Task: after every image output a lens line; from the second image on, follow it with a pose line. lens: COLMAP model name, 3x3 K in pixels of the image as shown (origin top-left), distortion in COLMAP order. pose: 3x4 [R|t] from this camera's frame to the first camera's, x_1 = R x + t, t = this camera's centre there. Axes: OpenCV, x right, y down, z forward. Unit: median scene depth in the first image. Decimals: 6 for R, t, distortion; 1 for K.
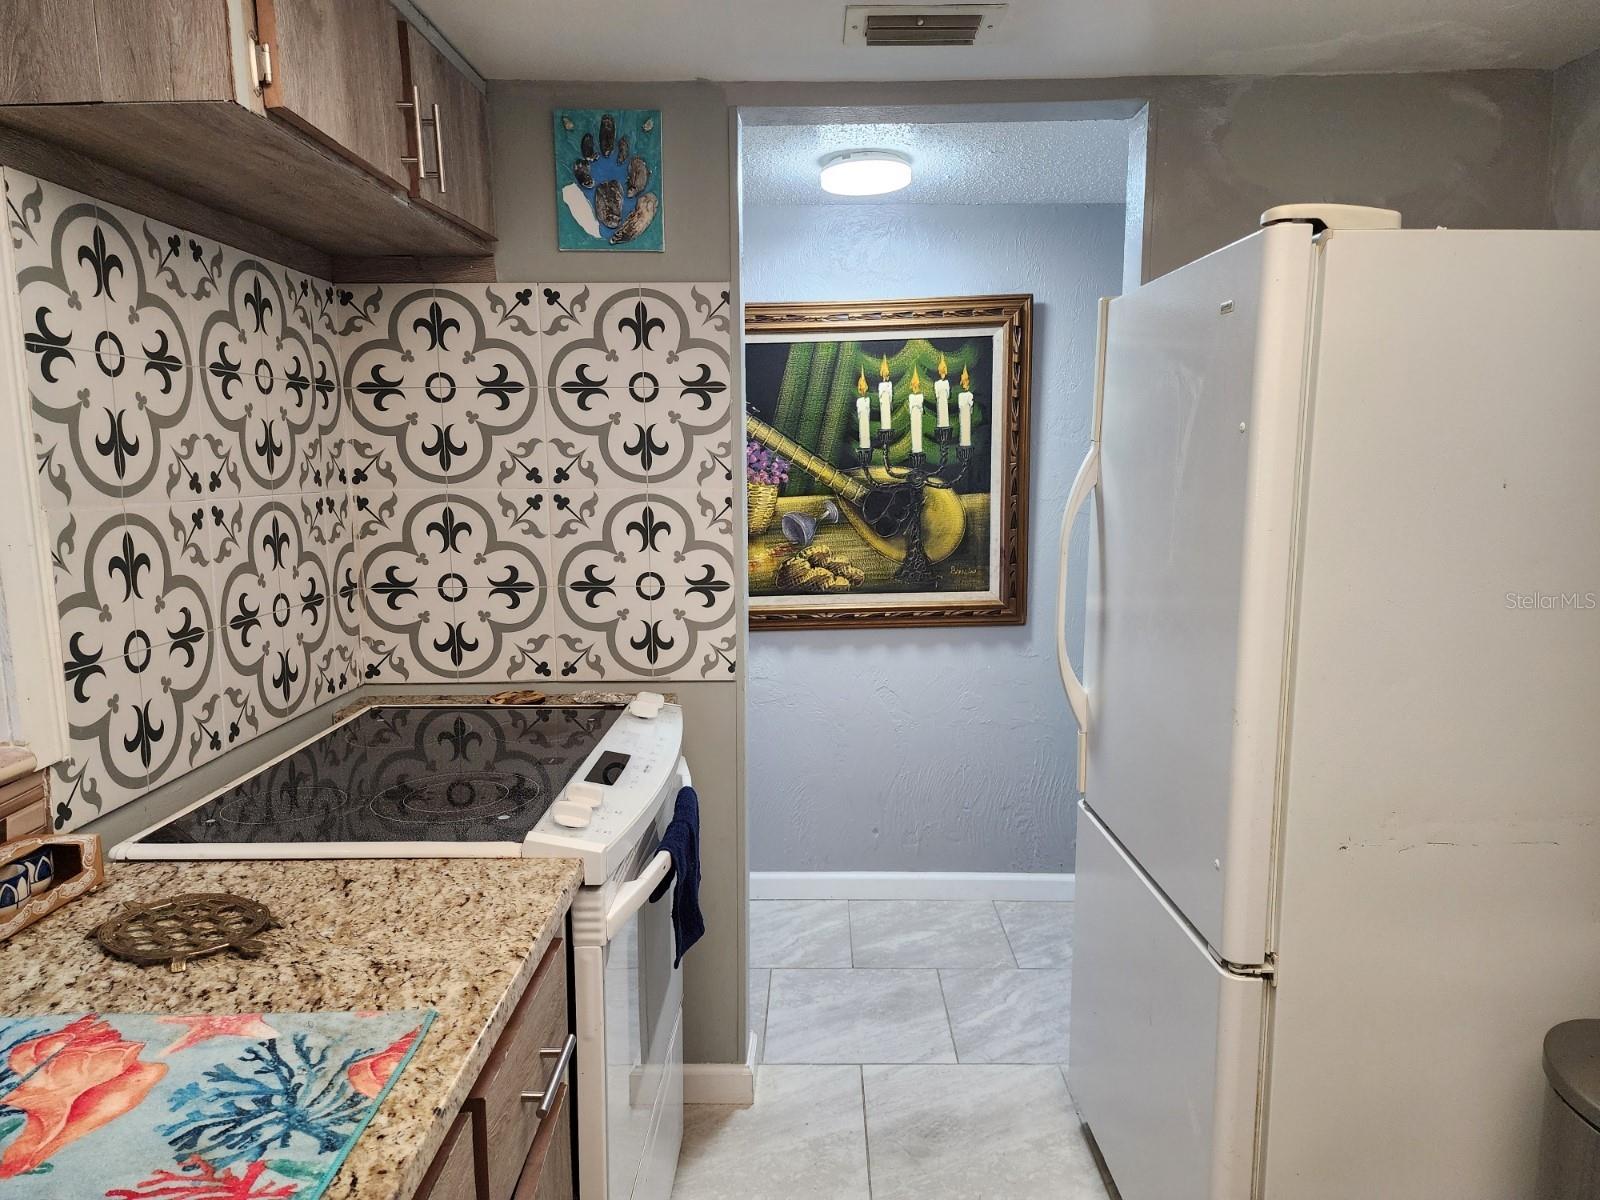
lens RADIAL K [[1051.6, 0, 813.7], [0, 1051.6, 610.5], [0, 0, 1]] dist [0.055089, -0.050713]
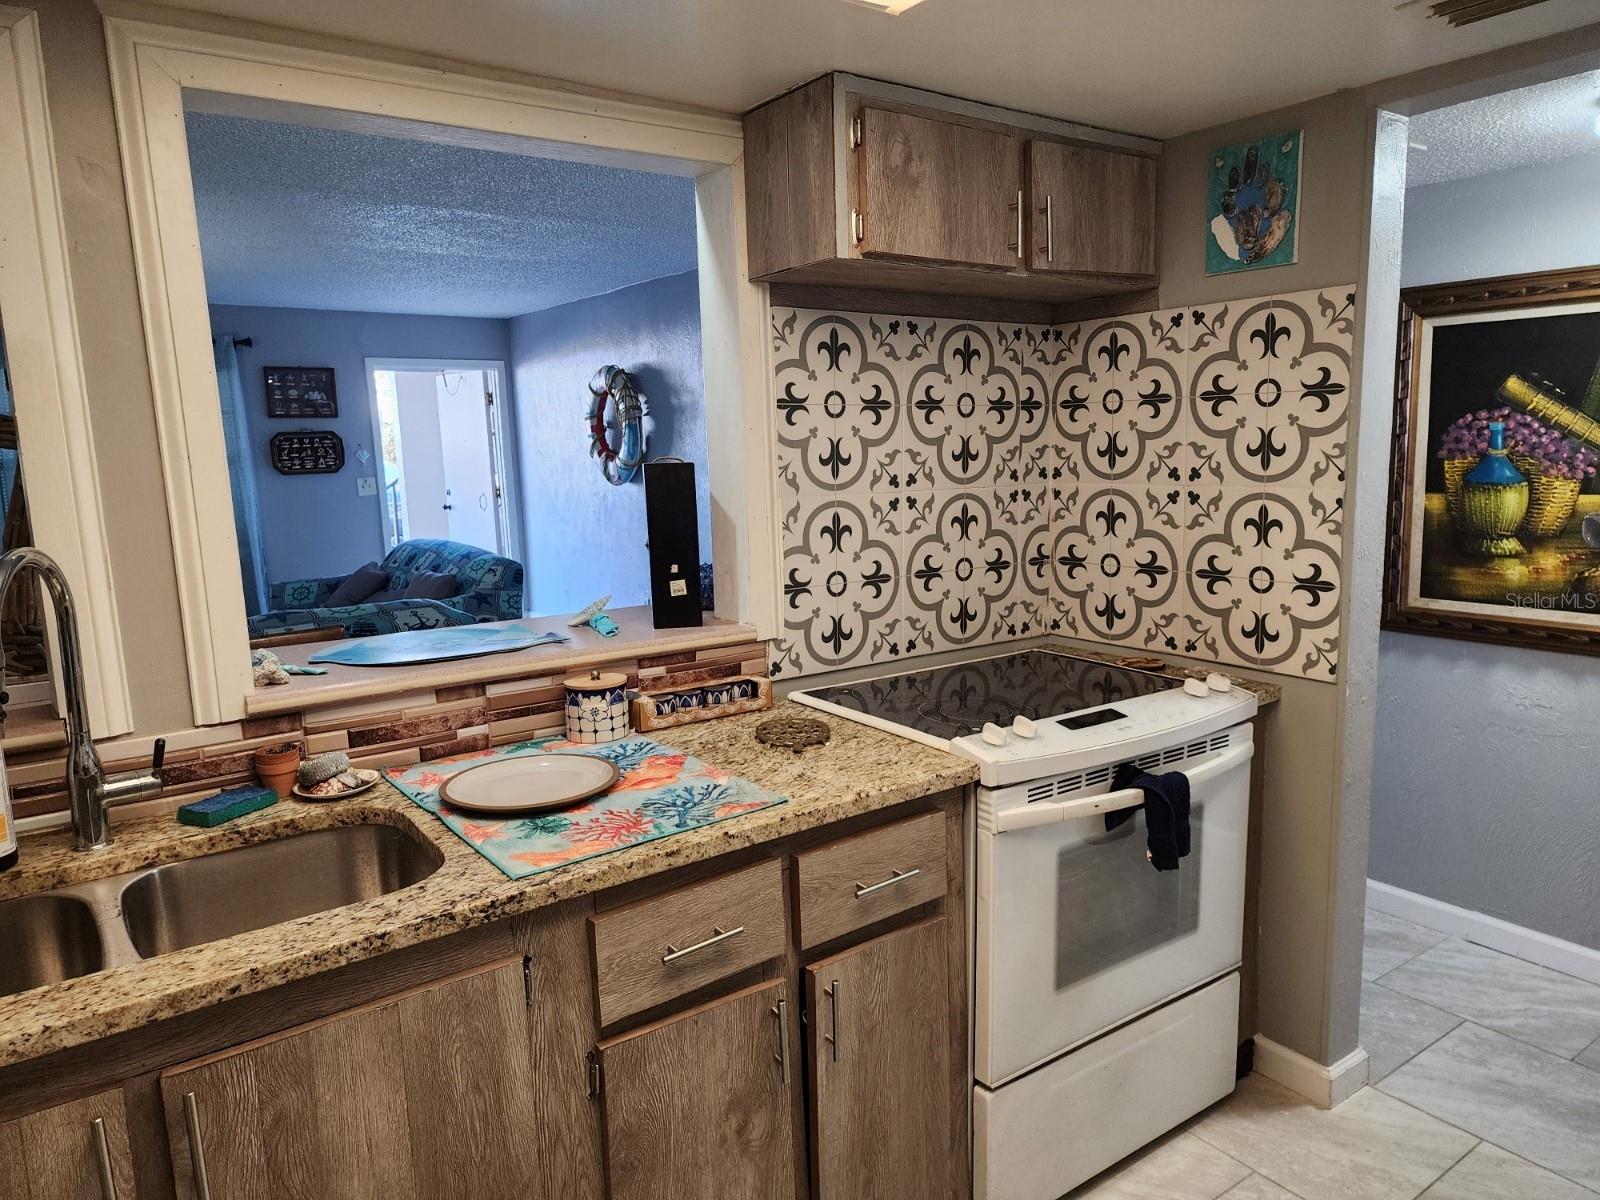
lens RADIAL K [[1051.6, 0, 815.7], [0, 1051.6, 617.0], [0, 0, 1]] dist [0.055089, -0.050713]
pose [[0.589872, 0.126922, -0.797460, 0.474028], [-0.102295, 0.991359, 0.082116, -0.029980], [0.800991, 0.033138, 0.597758, 0.001574]]
